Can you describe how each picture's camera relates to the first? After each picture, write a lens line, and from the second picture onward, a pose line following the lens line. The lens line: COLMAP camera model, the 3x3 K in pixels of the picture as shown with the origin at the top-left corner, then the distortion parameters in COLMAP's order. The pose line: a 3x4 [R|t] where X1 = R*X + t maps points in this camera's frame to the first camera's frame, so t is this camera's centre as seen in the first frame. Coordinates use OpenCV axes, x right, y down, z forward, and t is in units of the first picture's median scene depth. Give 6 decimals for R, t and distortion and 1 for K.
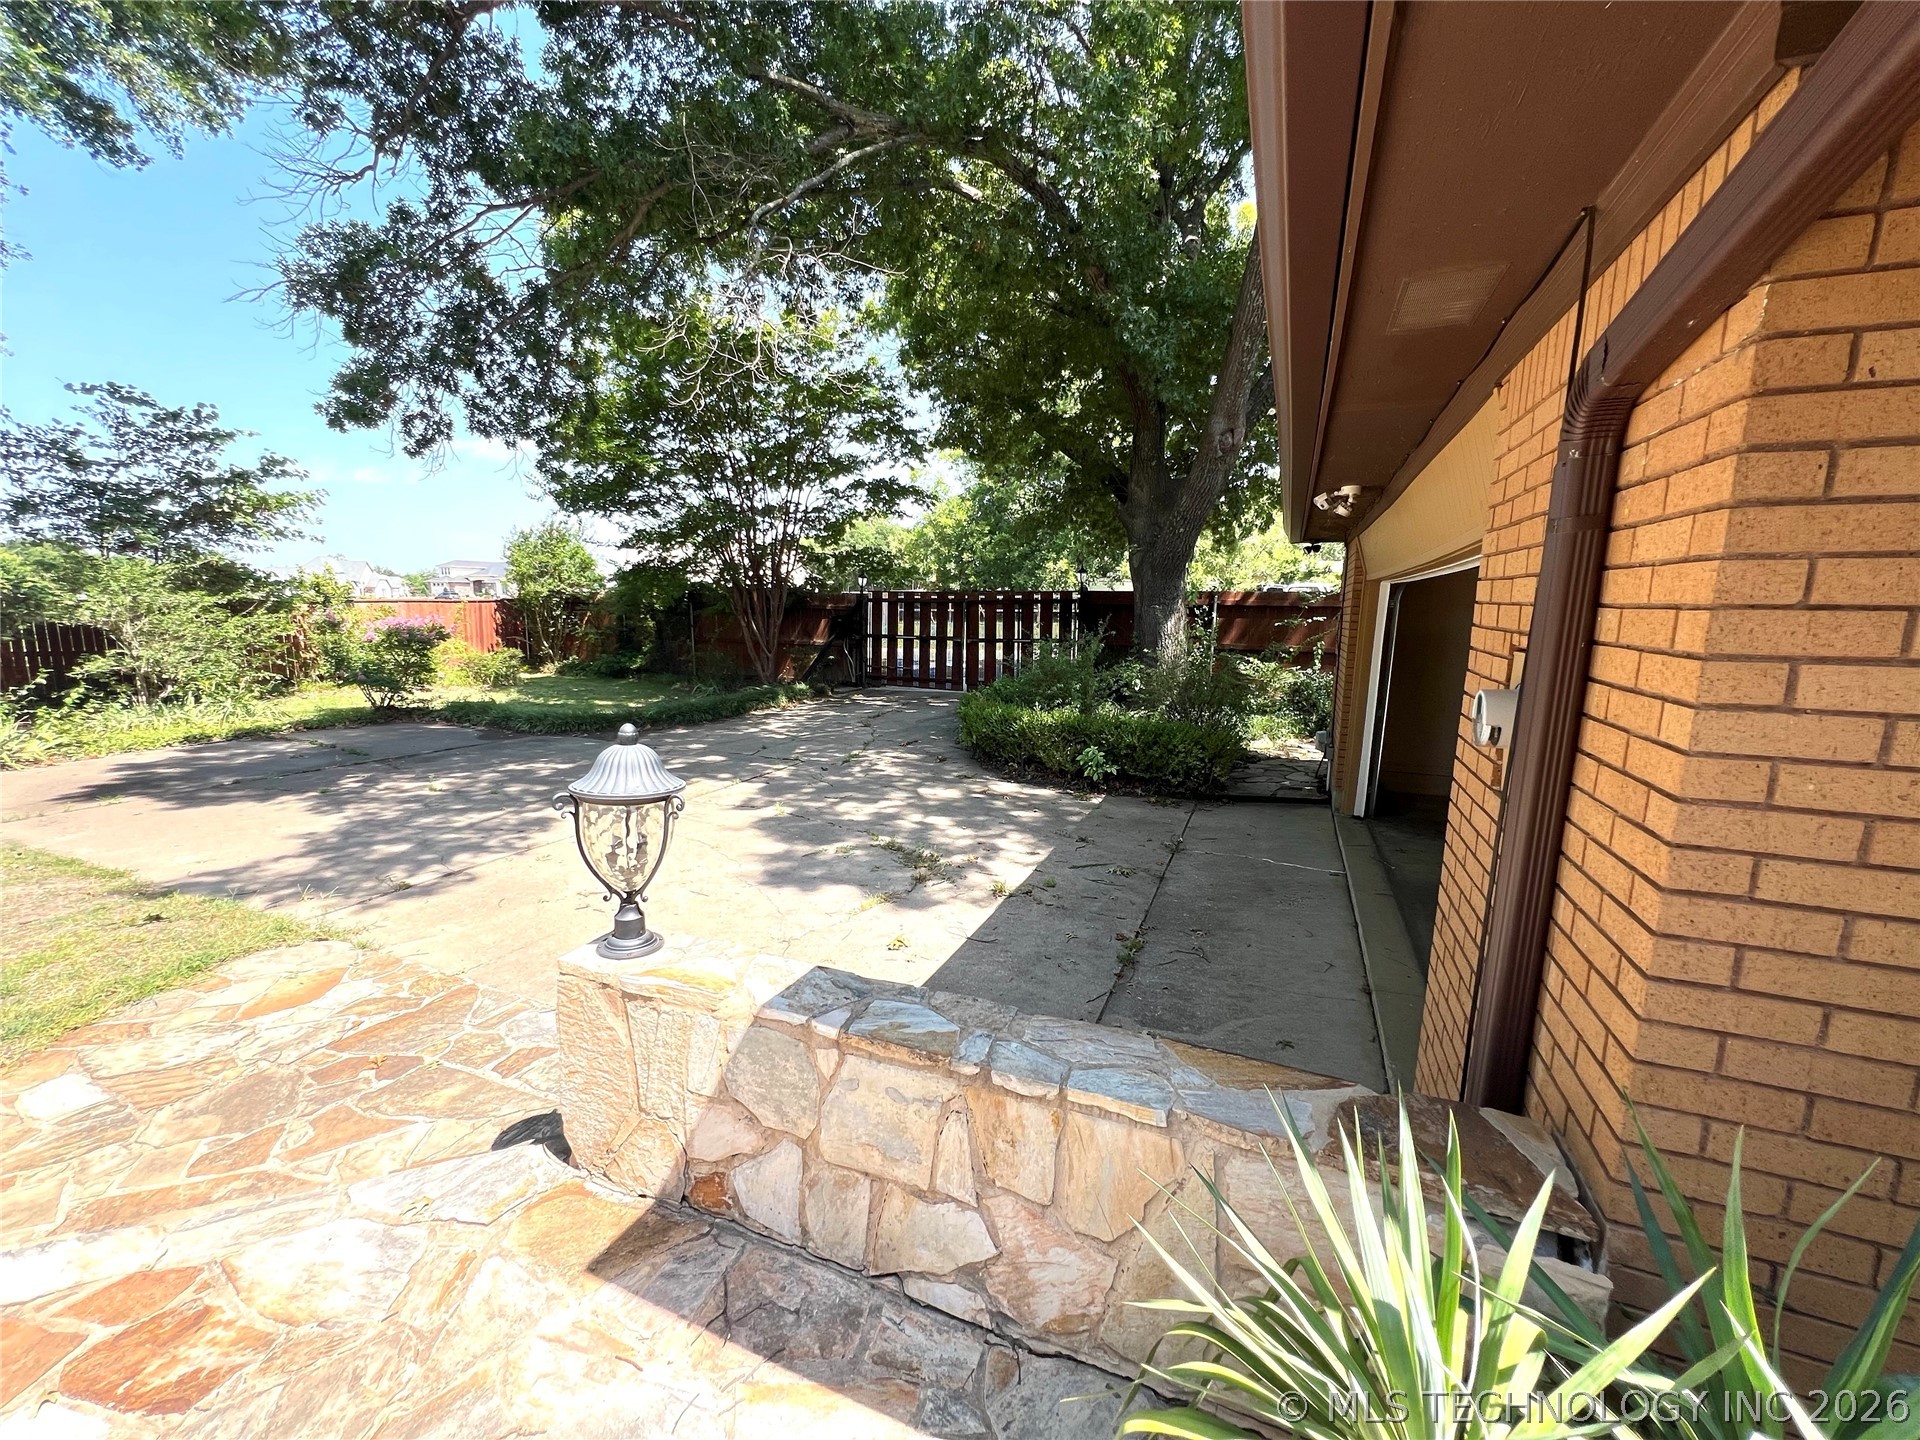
lens RADIAL K [[765.9, 0, 970.9], [0, 765.9, 725.8], [0, 0, 1]] dist [-0.002395, 0.000813]
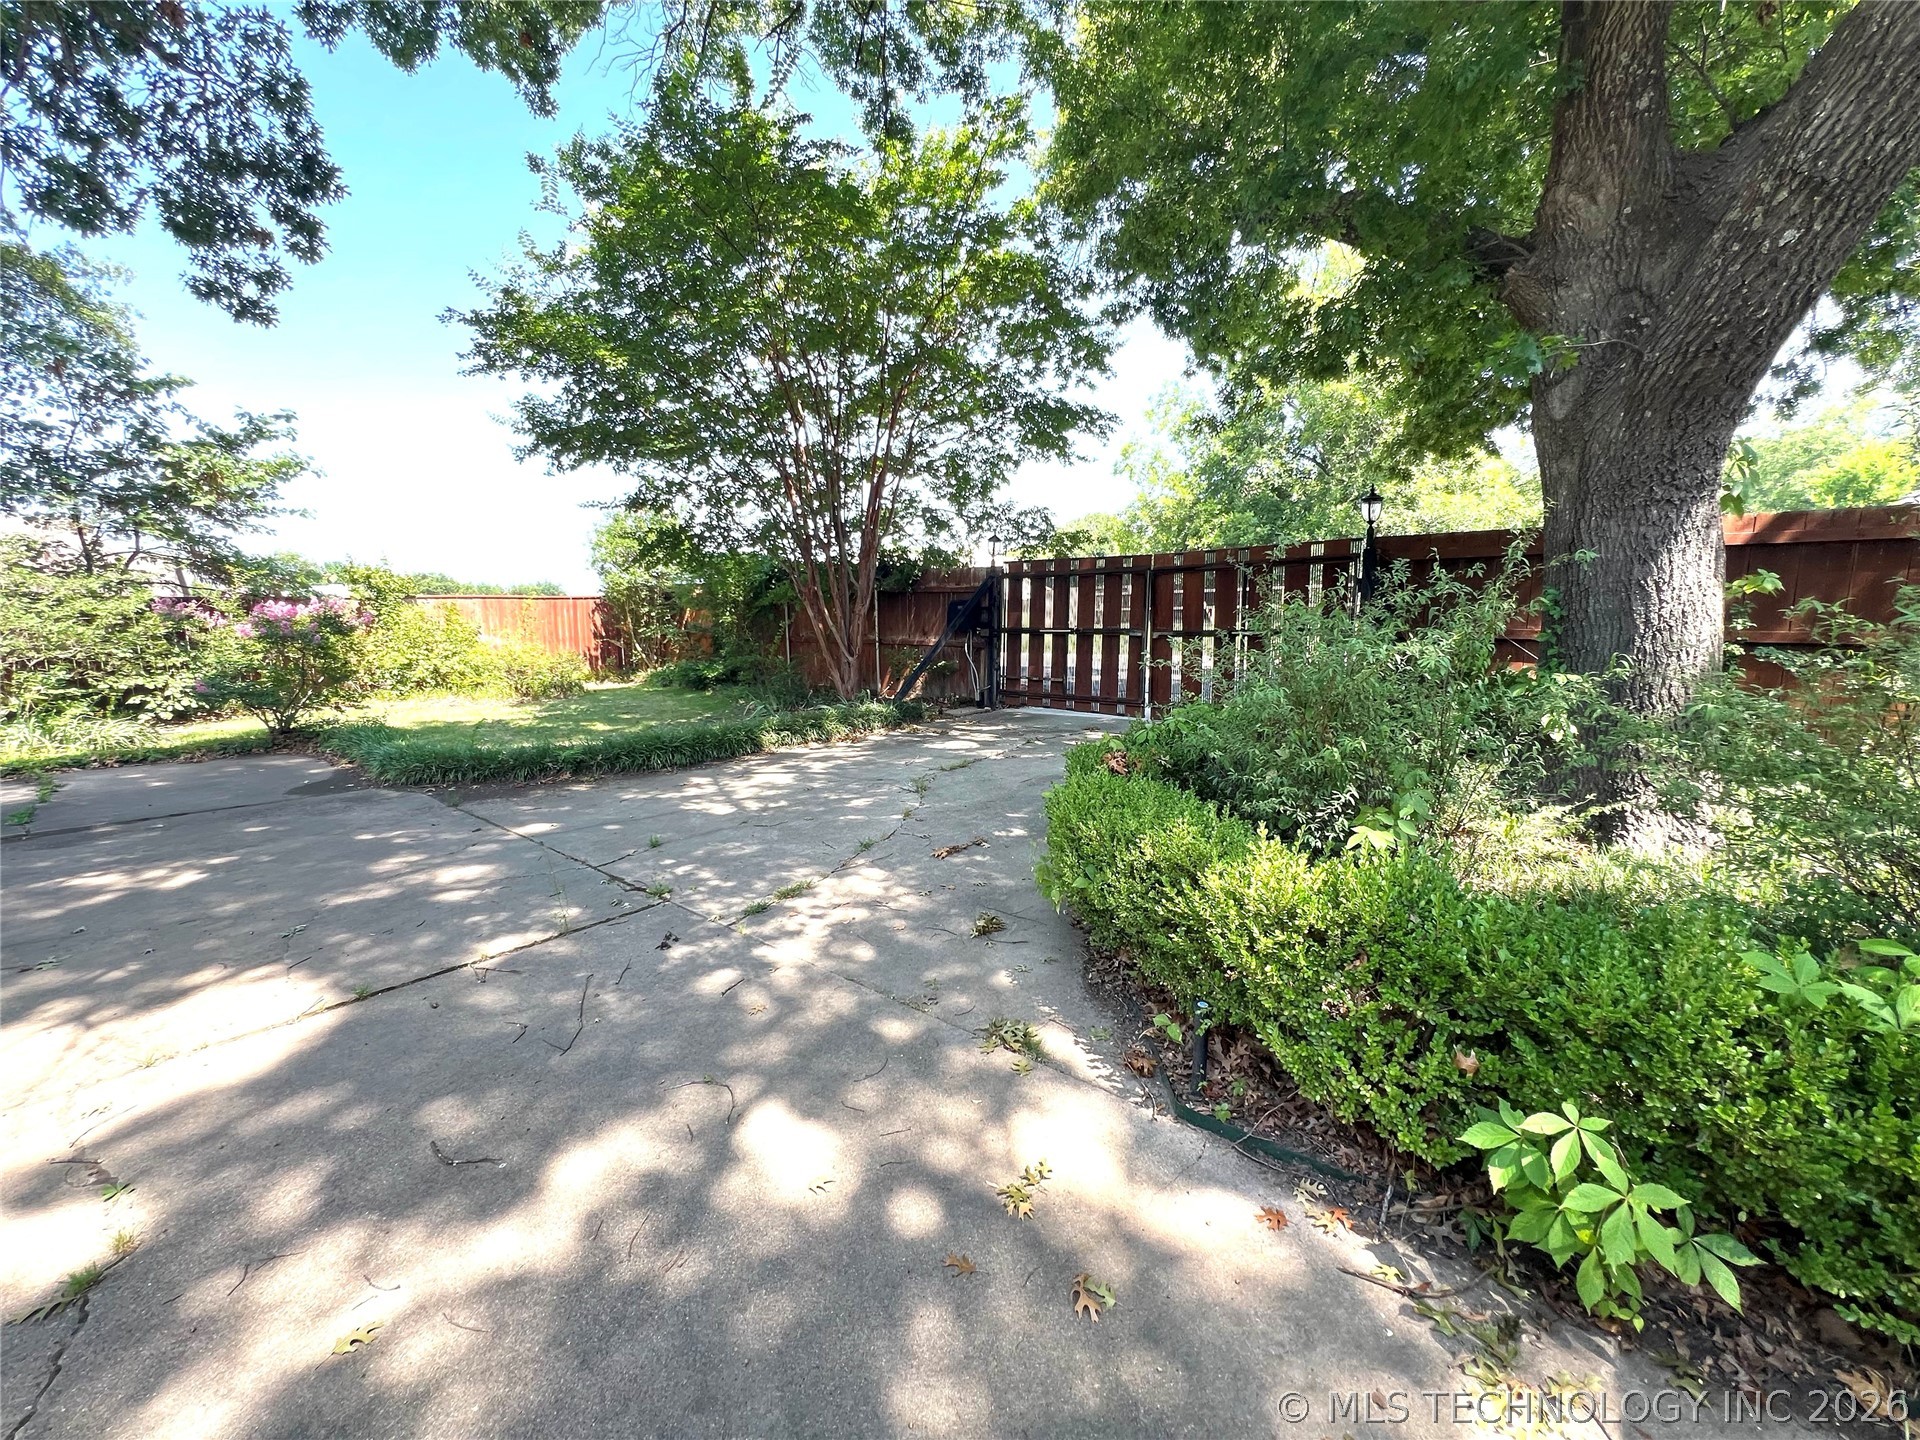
lens RADIAL K [[780.3, 0, 946.1], [0, 780.3, 734.3], [0, 0, 1]] dist [-0.000097, -0.000060]
pose [[0.944710, 0.030091, -0.326523, 0.043324], [-0.030520, 0.999527, 0.003810, -0.029450], [0.326483, 0.006366, 0.945182, 0.353484]]
